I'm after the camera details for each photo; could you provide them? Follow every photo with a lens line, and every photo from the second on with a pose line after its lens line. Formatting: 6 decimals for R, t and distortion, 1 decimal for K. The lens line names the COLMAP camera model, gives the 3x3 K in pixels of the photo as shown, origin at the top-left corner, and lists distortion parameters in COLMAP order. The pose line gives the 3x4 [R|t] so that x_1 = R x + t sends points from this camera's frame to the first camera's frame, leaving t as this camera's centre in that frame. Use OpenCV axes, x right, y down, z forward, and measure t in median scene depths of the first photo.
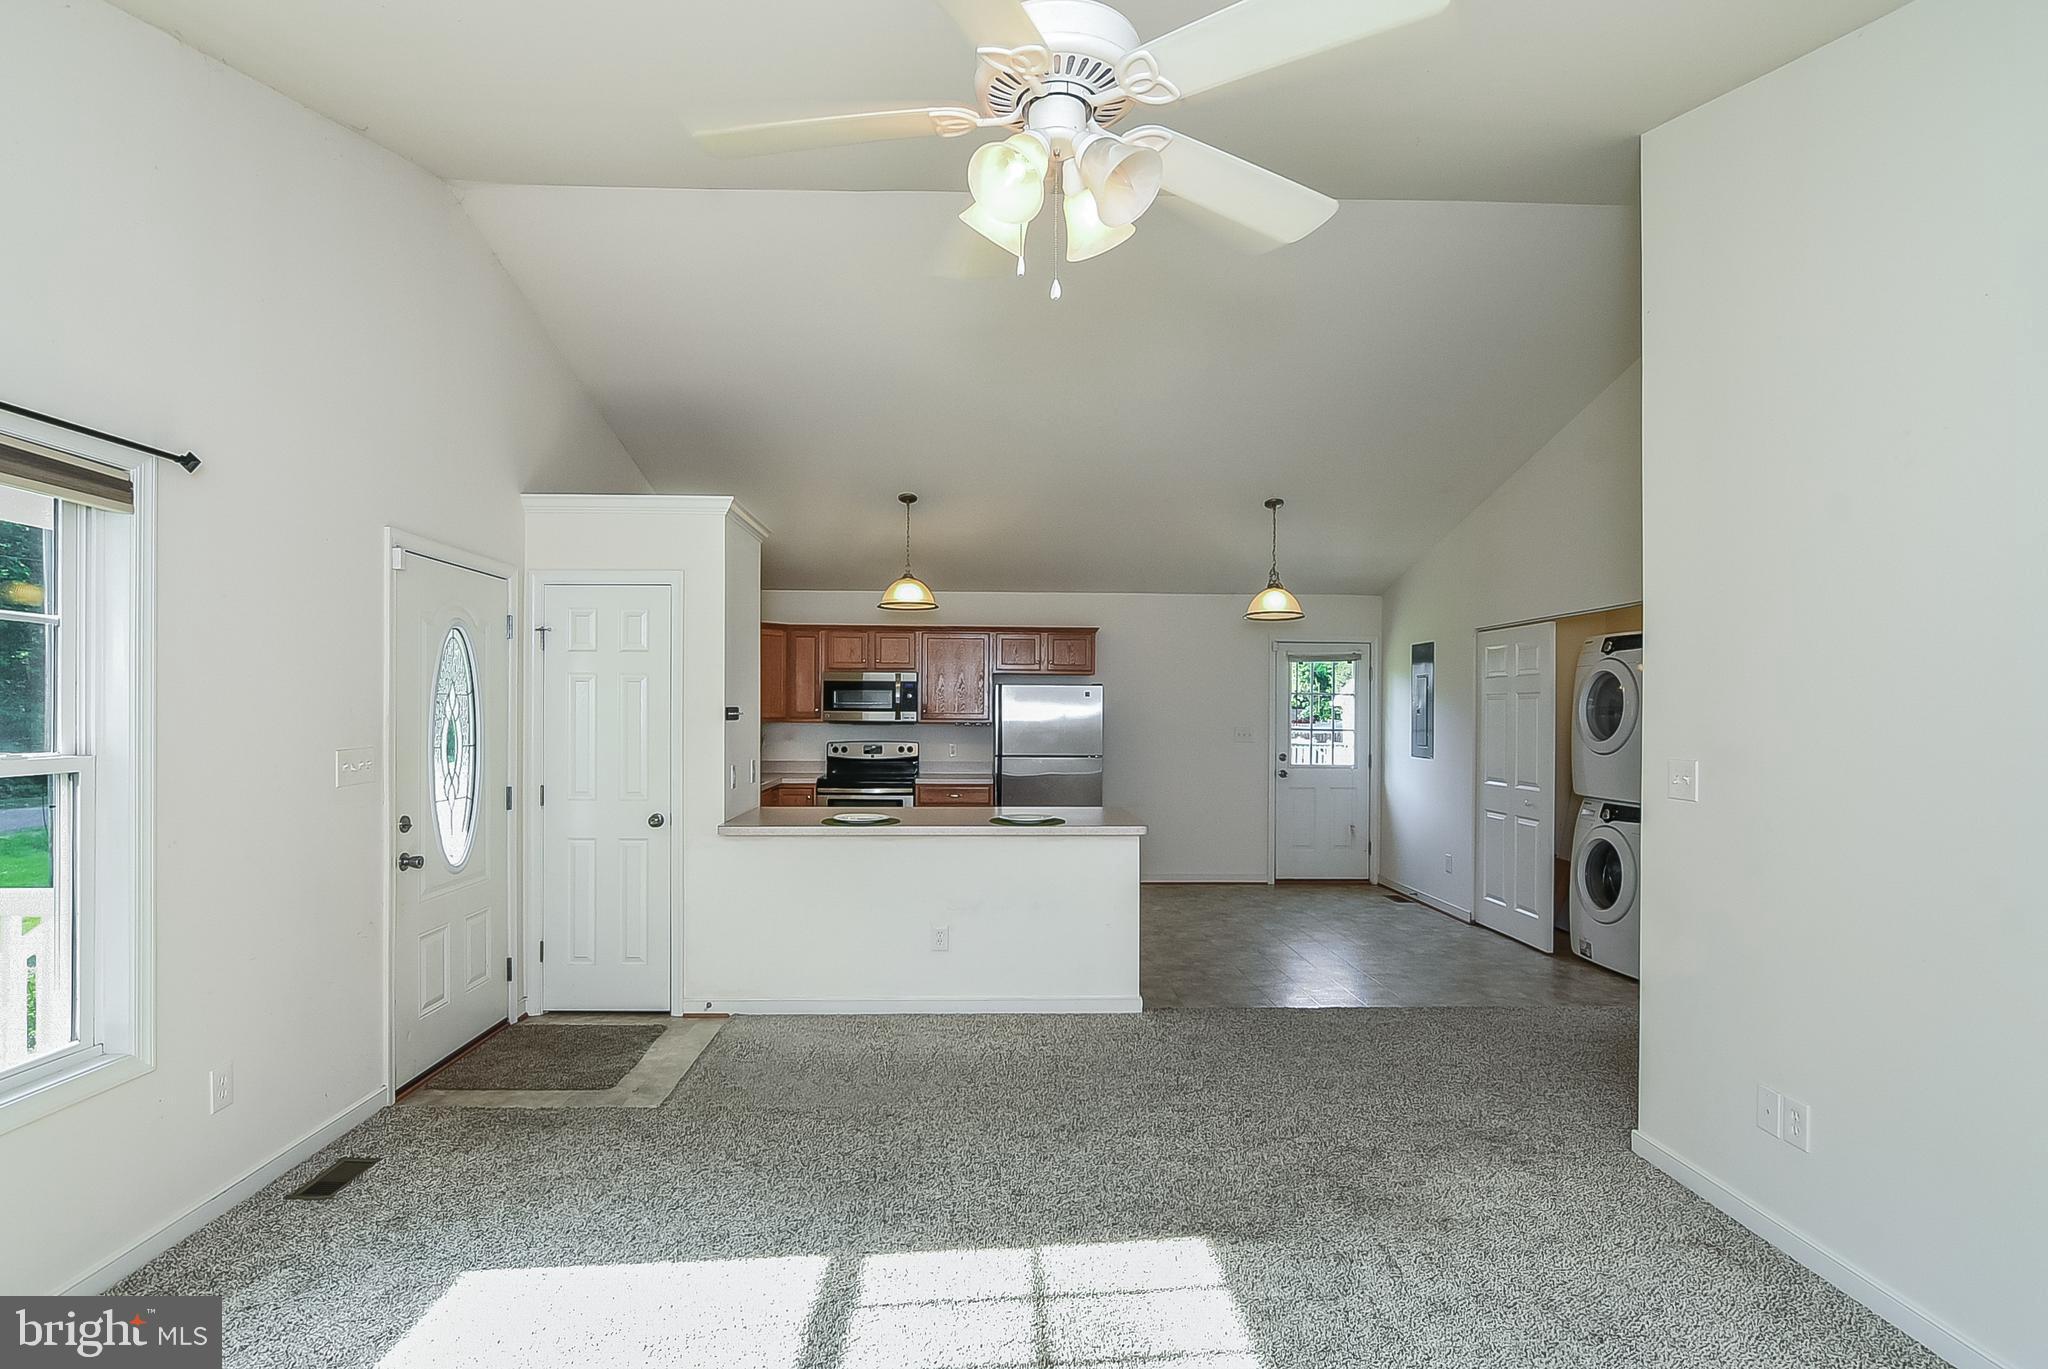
lens RADIAL K [[1017.4, 0, 991.2], [0, 1017.4, 715.3], [0, 0, 1]] dist [-0.006725, 0.000858]
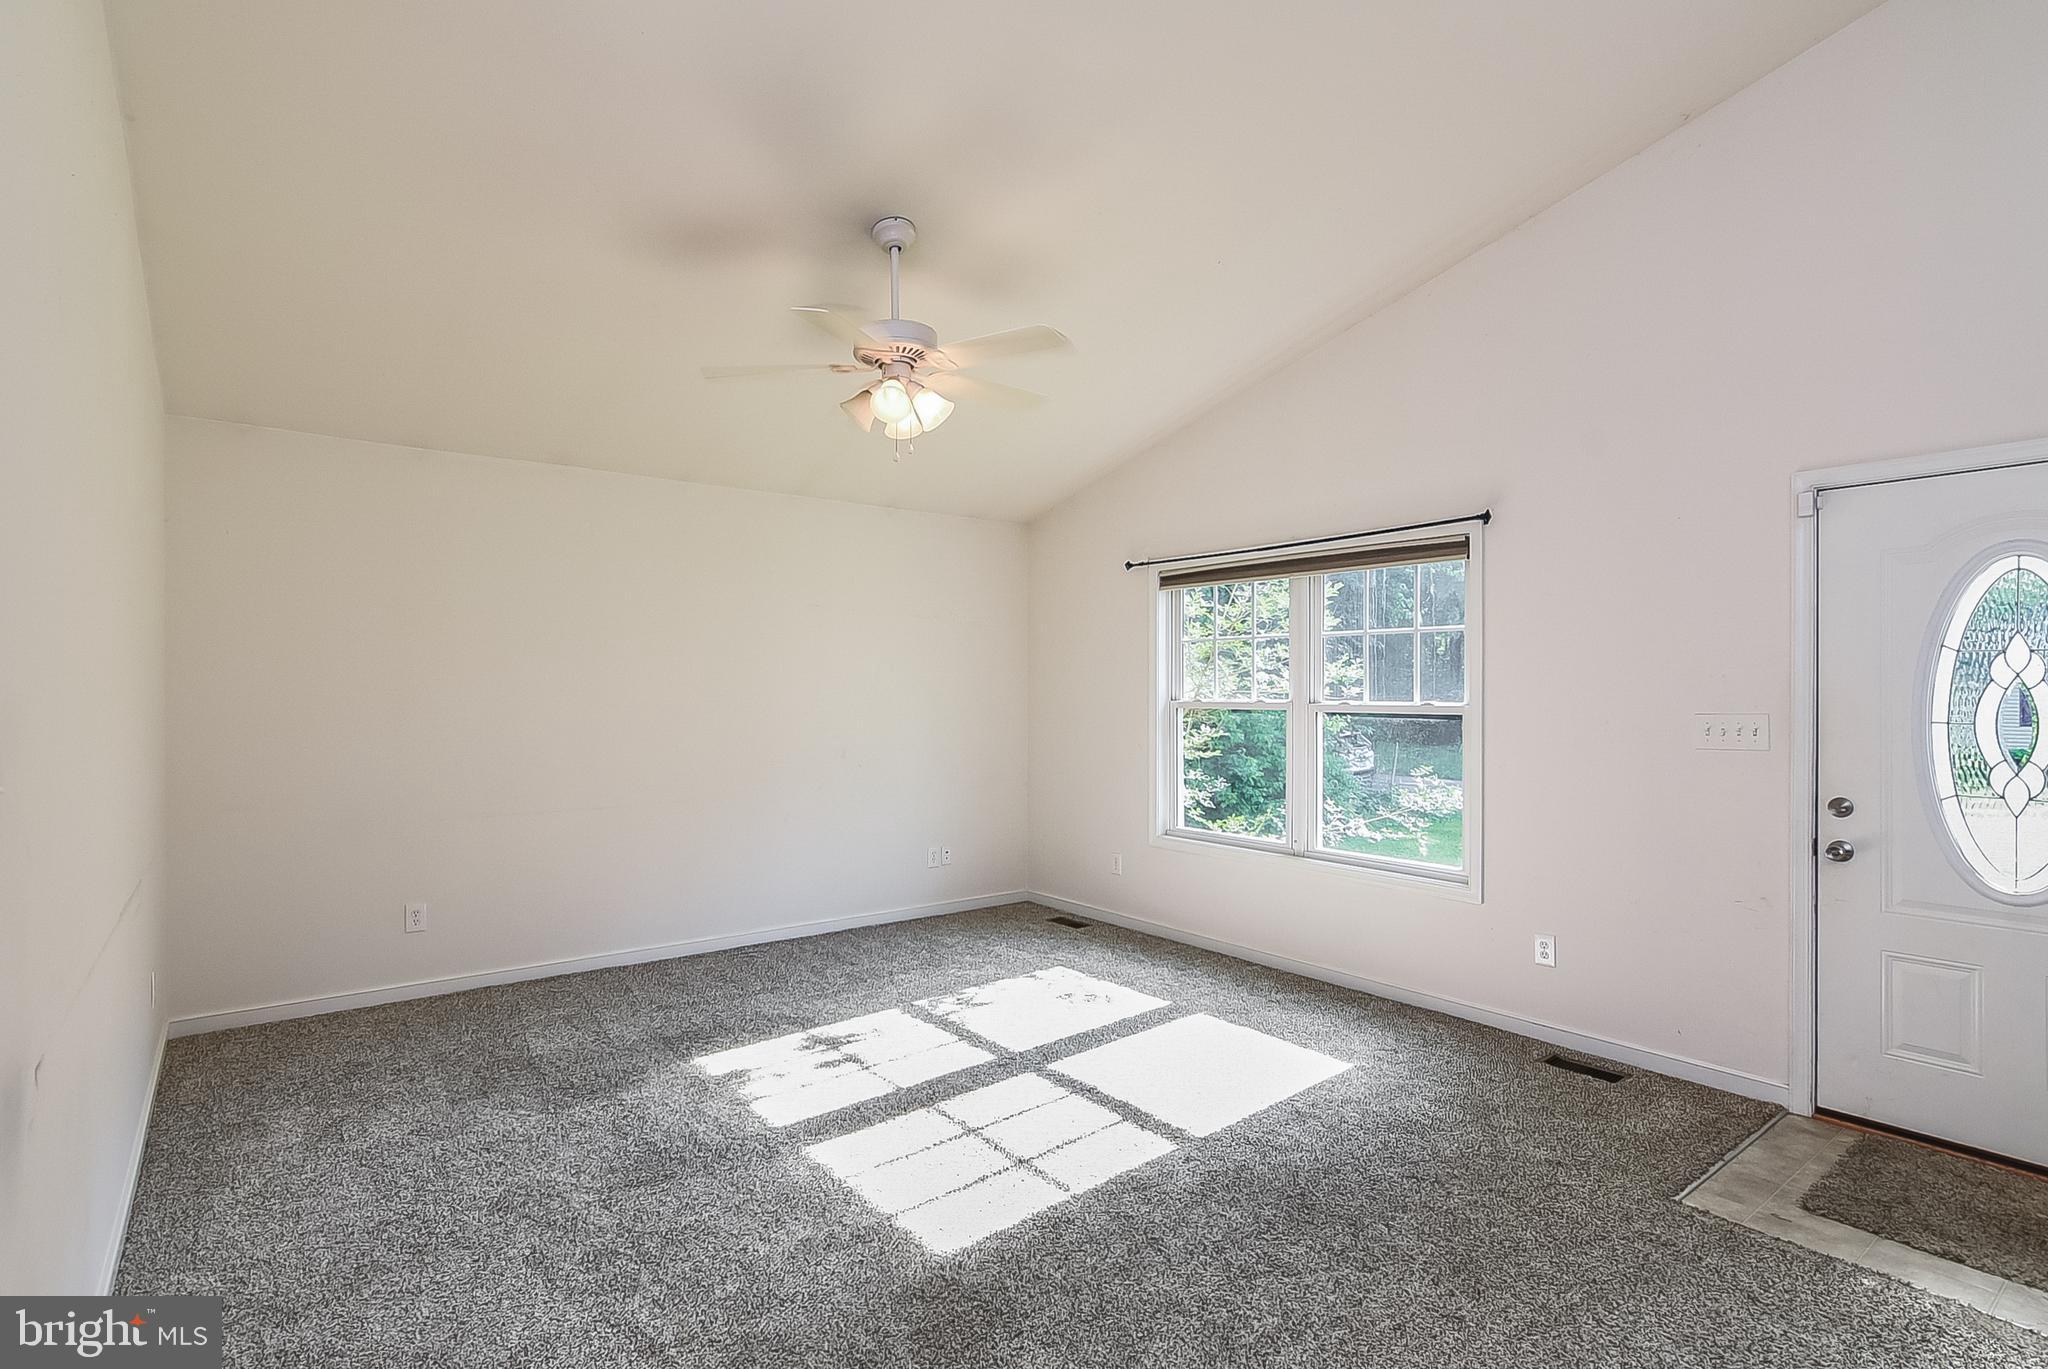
lens RADIAL K [[1014.6, 0, 1024.0], [0, 1014.6, 684.5], [0, 0, 1]] dist [0.002268, 0.000560]
pose [[-0.800881, -0.008836, -0.598758, 0.253544], [-0.008090, 0.999960, -0.003936, 0.006260], [0.598769, 0.001691, -0.800920, 0.654620]]
